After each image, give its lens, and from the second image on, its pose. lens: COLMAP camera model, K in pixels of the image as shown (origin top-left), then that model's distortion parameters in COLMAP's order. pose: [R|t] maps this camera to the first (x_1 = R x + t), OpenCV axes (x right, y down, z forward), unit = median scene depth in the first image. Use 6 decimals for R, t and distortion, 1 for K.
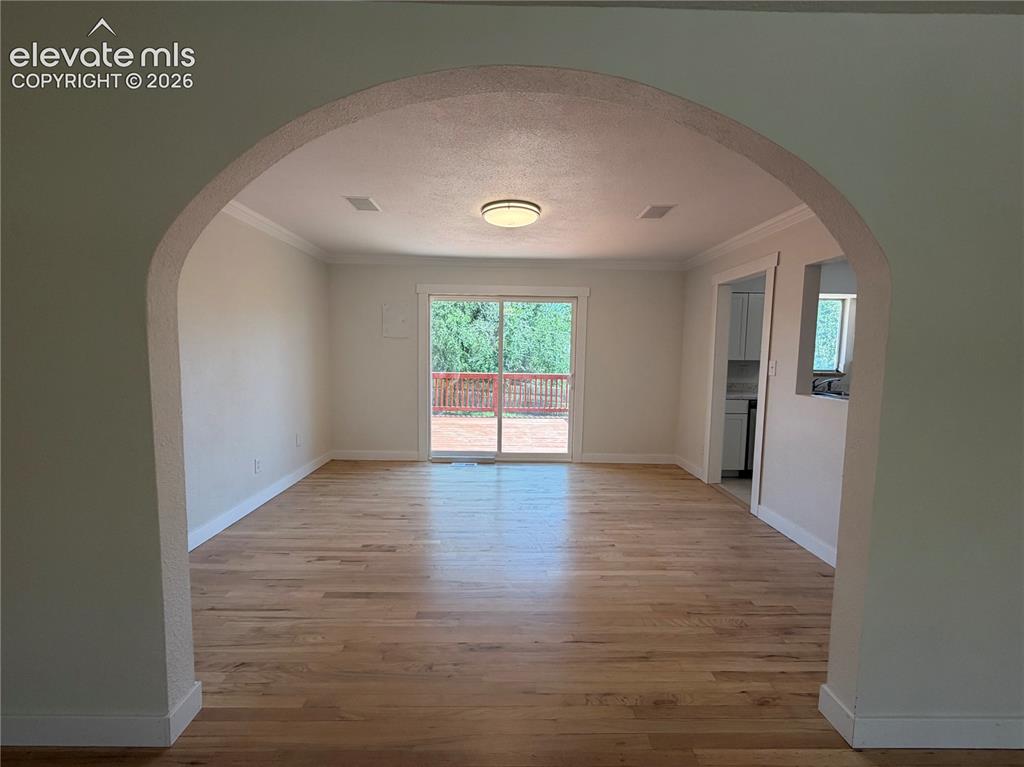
lens RADIAL K [[406.0, 0, 510.2], [0, 406.0, 381.1], [0, 0, 1]] dist [-0.003316, -0.000172]
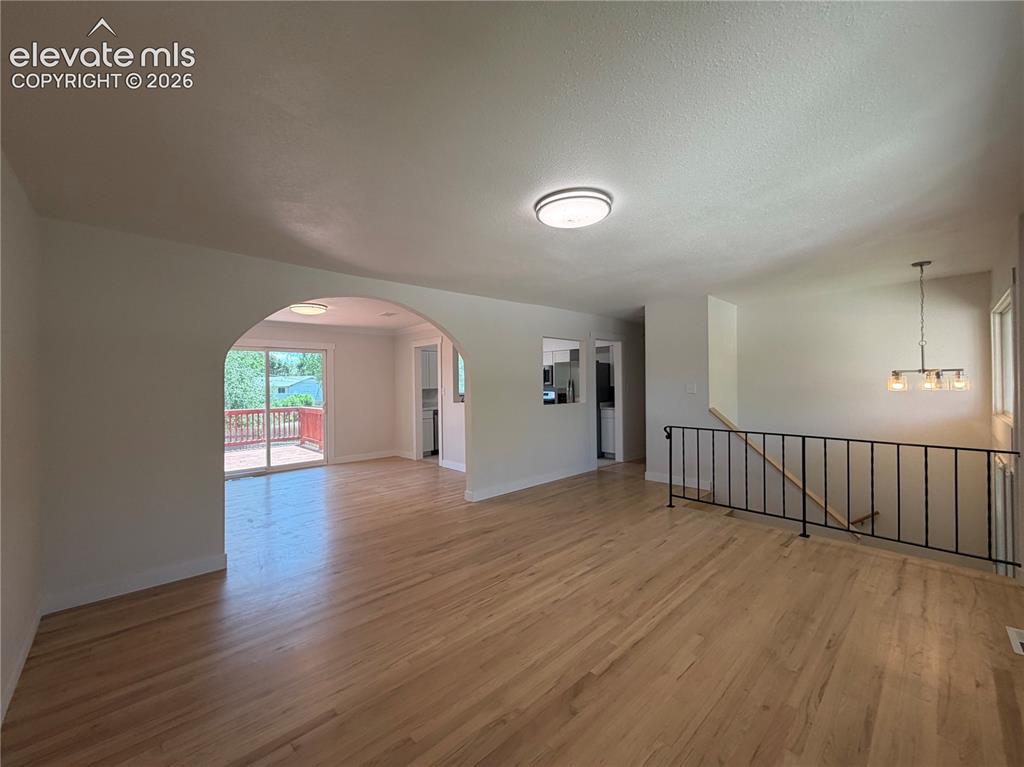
lens RADIAL K [[408.9, 0, 508.9], [0, 408.9, 383.4], [0, 0, 1]] dist [-0.001757, -0.000115]
pose [[0.745479, -0.028619, 0.665914, -0.367837], [0.076686, 0.996126, -0.043038, 0.029959], [-0.662103, 0.083150, 0.744786, -0.582667]]
